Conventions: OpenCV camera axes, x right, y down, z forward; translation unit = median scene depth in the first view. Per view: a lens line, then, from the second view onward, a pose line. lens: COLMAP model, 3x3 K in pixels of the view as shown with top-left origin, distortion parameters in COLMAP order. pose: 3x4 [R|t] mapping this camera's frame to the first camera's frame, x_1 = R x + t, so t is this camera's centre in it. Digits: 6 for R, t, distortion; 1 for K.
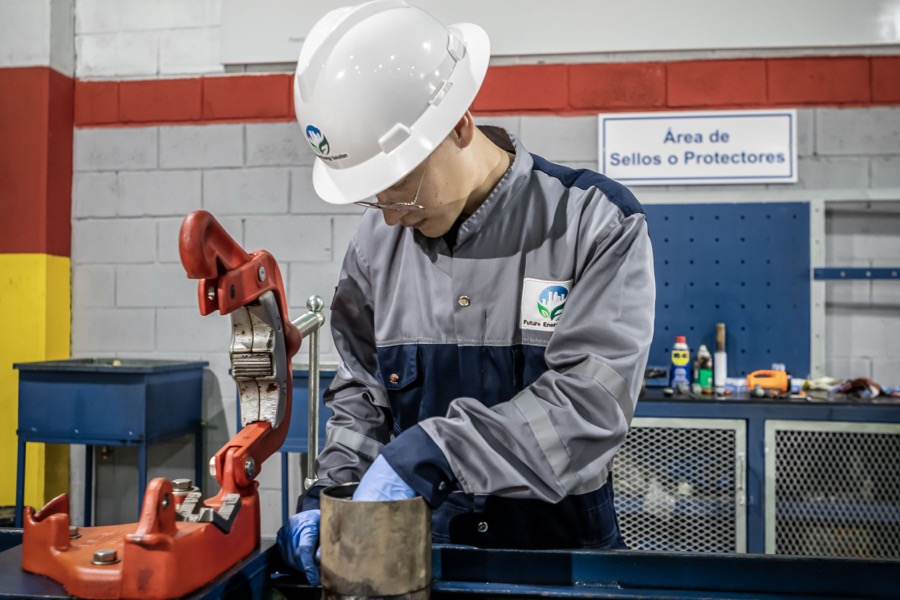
lens RADIAL K [[1004.4, 0, 450.1], [0, 1004.4, 300.9], [0, 0, 1]] dist [-0.011692, 0.000000]
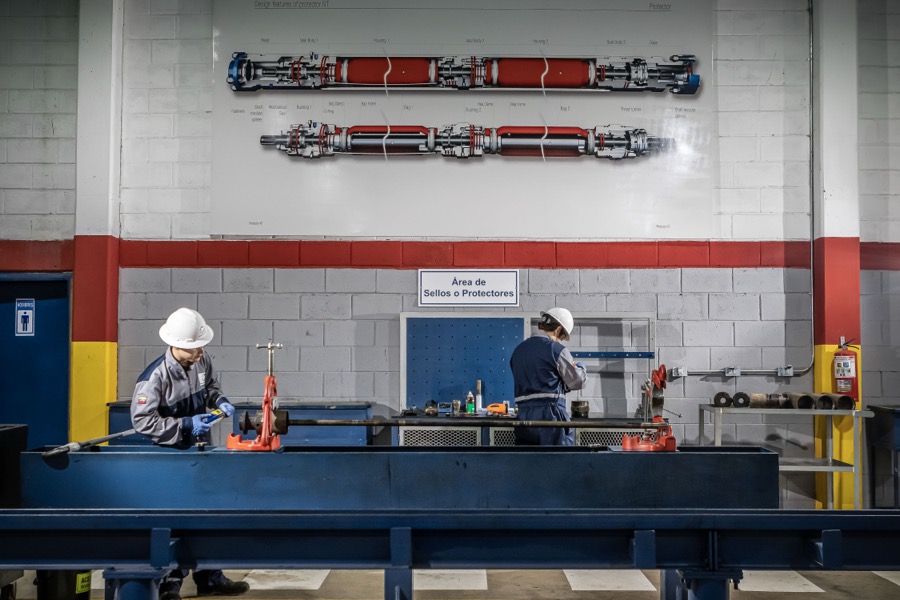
lens RADIAL K [[1256.0, 0, 450.0], [0, 1256.0, 300.2], [0, 0, 1]] dist [0.013875, 0.000000]
pose [[0.991921, 0.004049, 0.126796, -0.093659], [-0.000961, 0.999702, -0.024403, -0.070633], [-0.126857, 0.024084, 0.991629, -1.373408]]
